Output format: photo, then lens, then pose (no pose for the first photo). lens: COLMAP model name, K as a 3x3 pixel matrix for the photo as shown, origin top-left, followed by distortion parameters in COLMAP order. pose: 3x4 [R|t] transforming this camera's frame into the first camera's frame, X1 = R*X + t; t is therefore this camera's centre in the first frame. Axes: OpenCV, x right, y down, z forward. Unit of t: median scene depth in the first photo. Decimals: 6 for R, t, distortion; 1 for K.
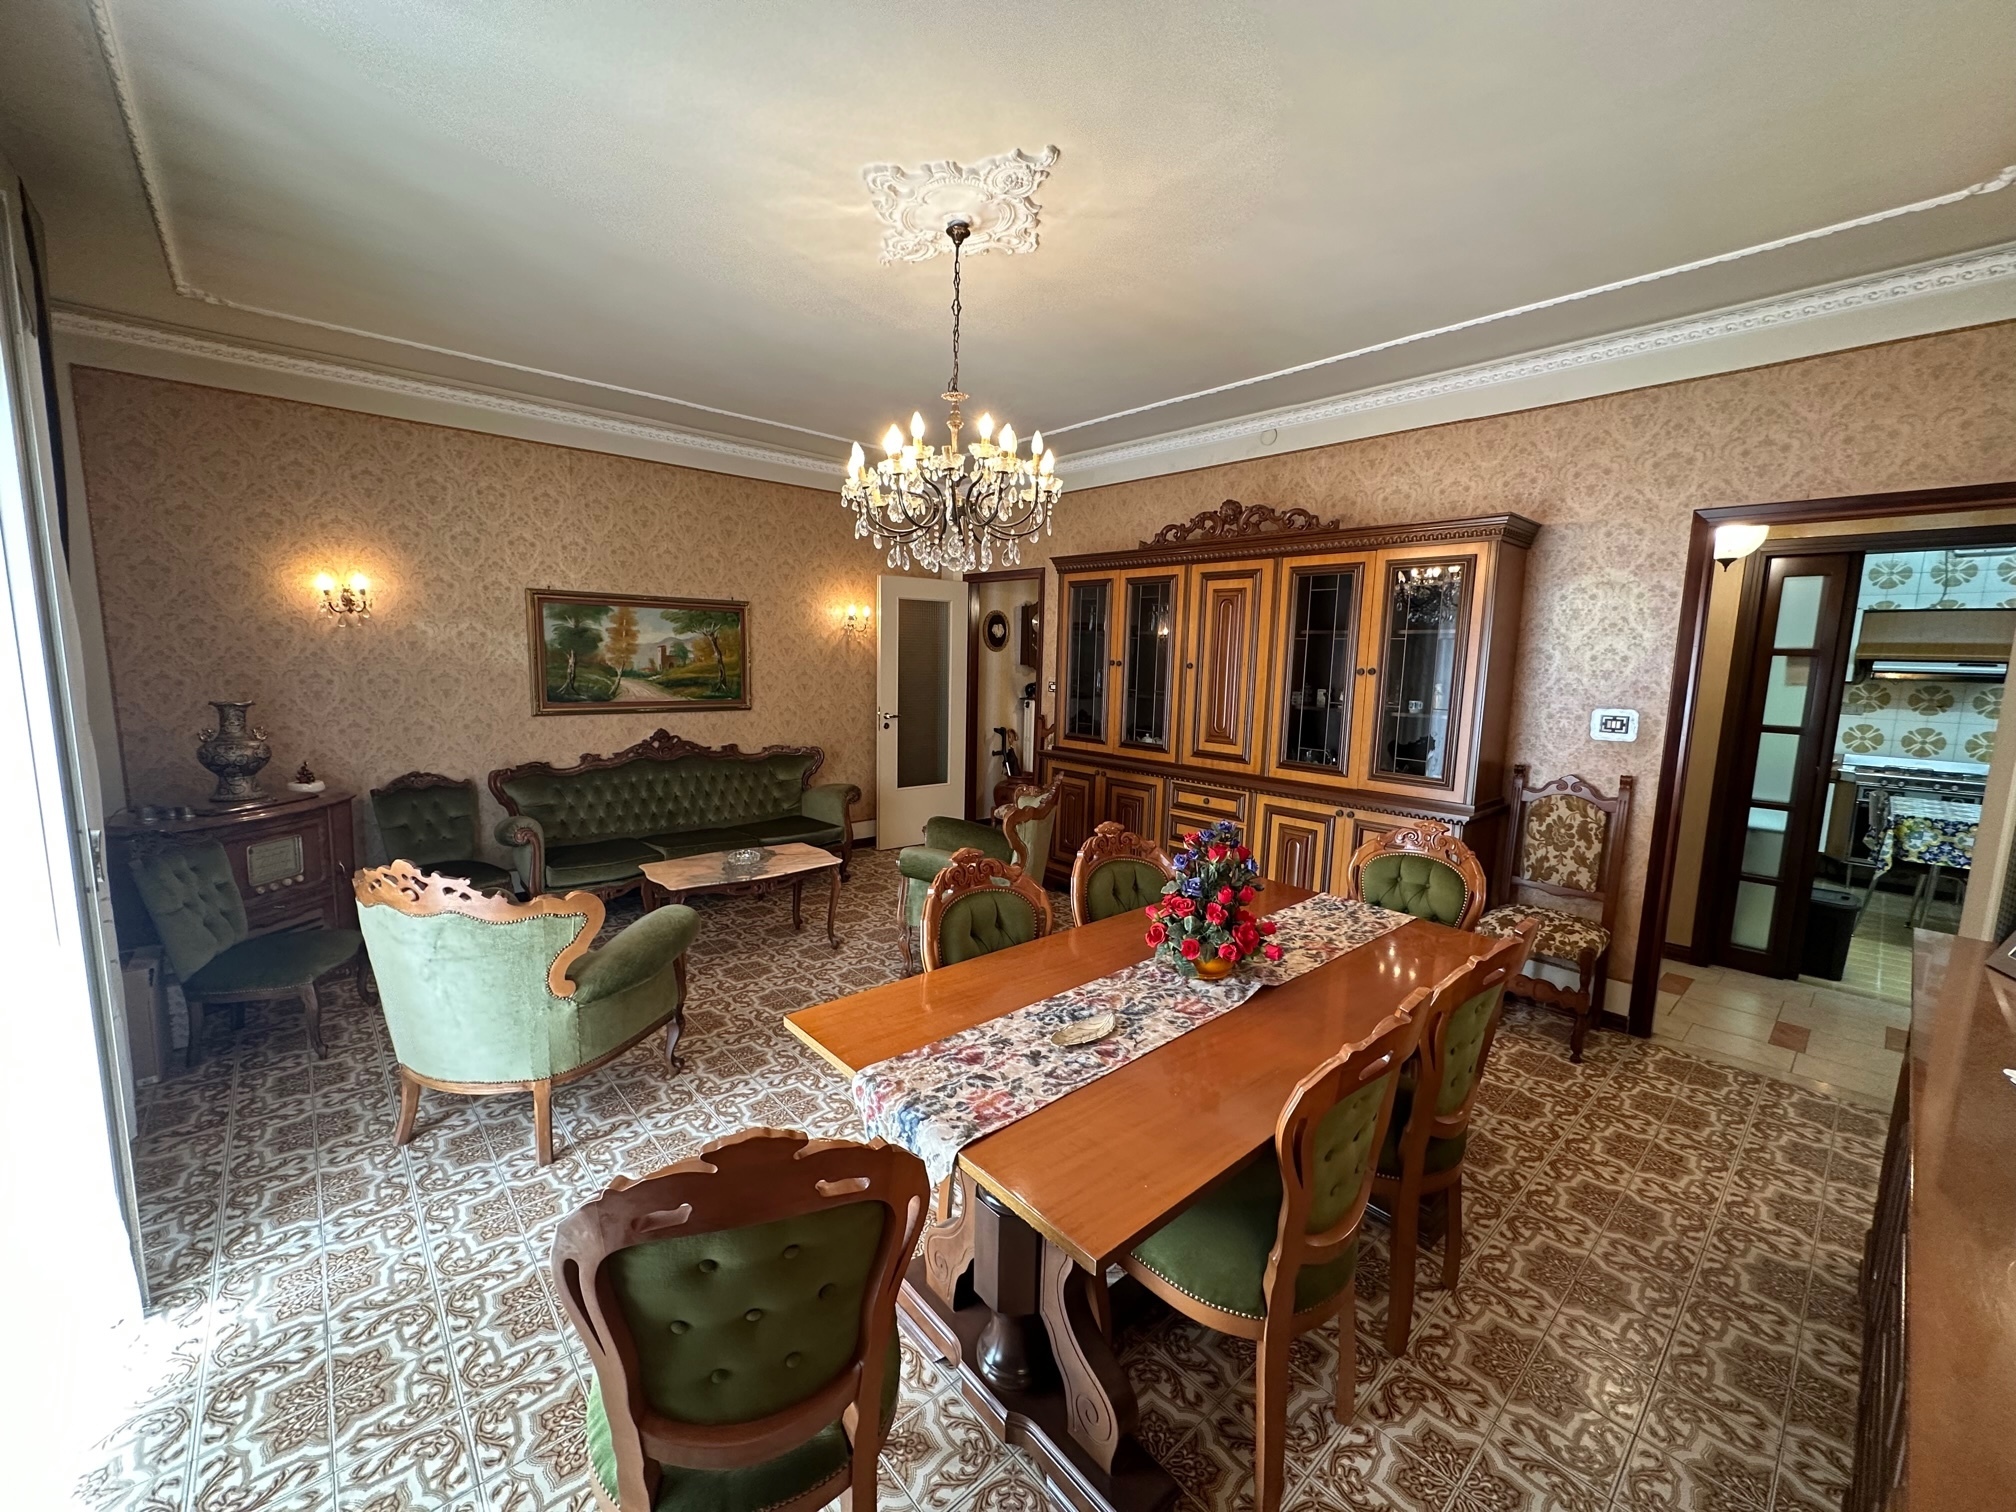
lens RADIAL K [[806.2, 0, 1007.4], [0, 806.2, 750.6], [0, 0, 1]] dist [0.003916, 0.001231]
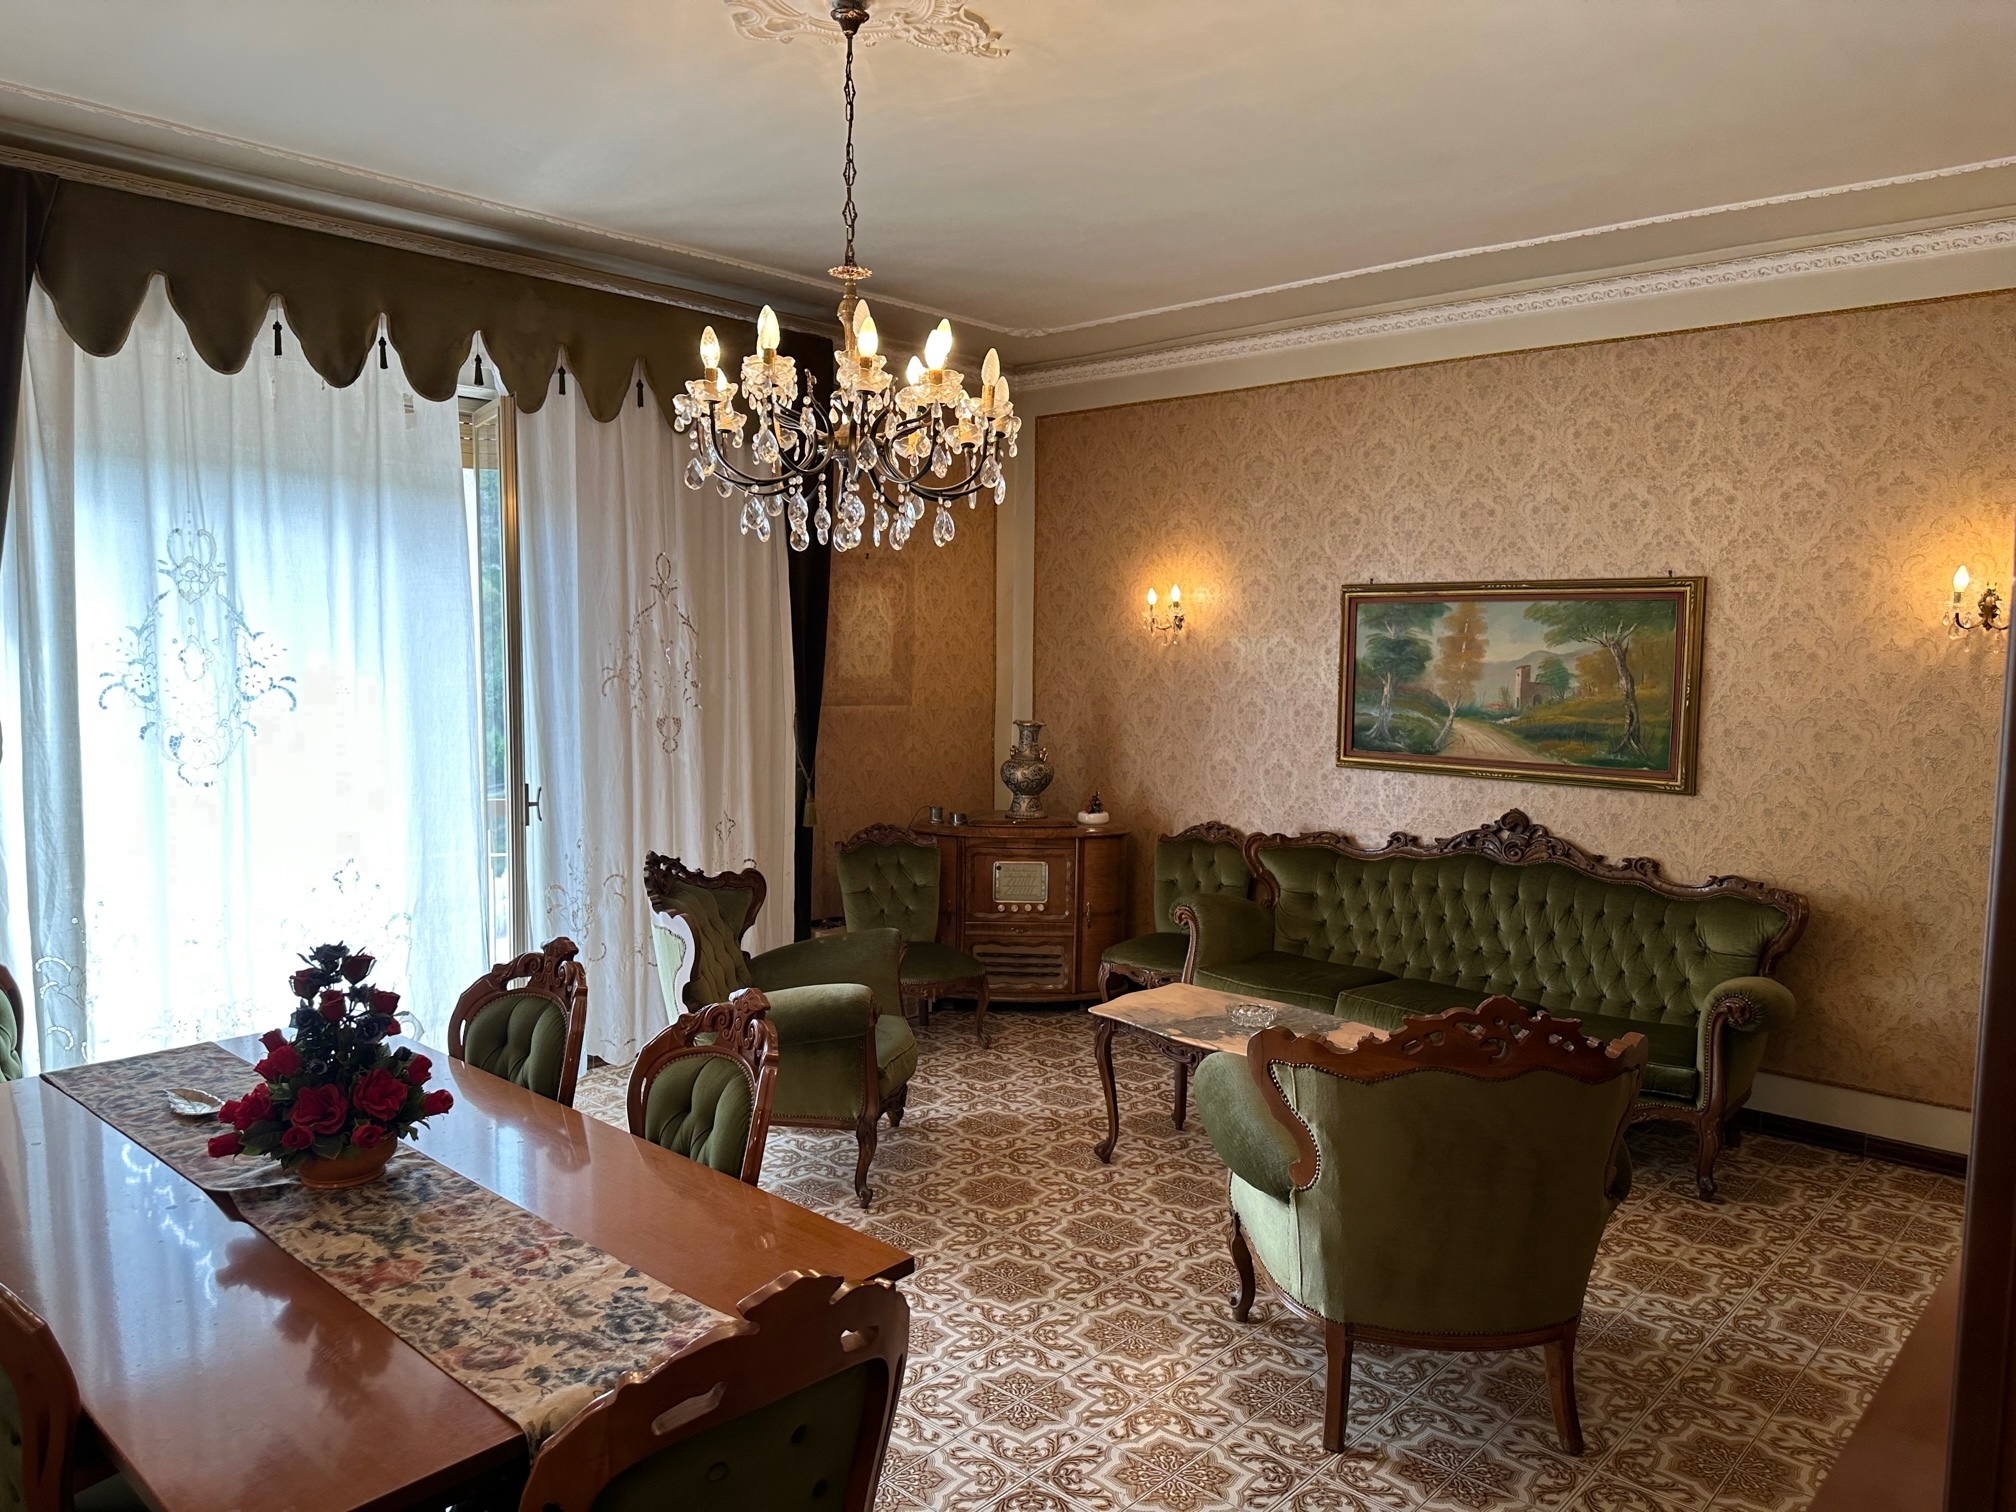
lens RADIAL K [[1410.8, 0, 1006.7], [0, 1410.8, 768.3], [0, 0, 1]] dist [0.003254, -0.007039]
pose [[0.094929, 0.065818, -0.993306, 0.570216], [-0.132844, 0.989725, 0.052885, -0.065775], [0.986581, 0.126934, 0.102697, 0.575213]]
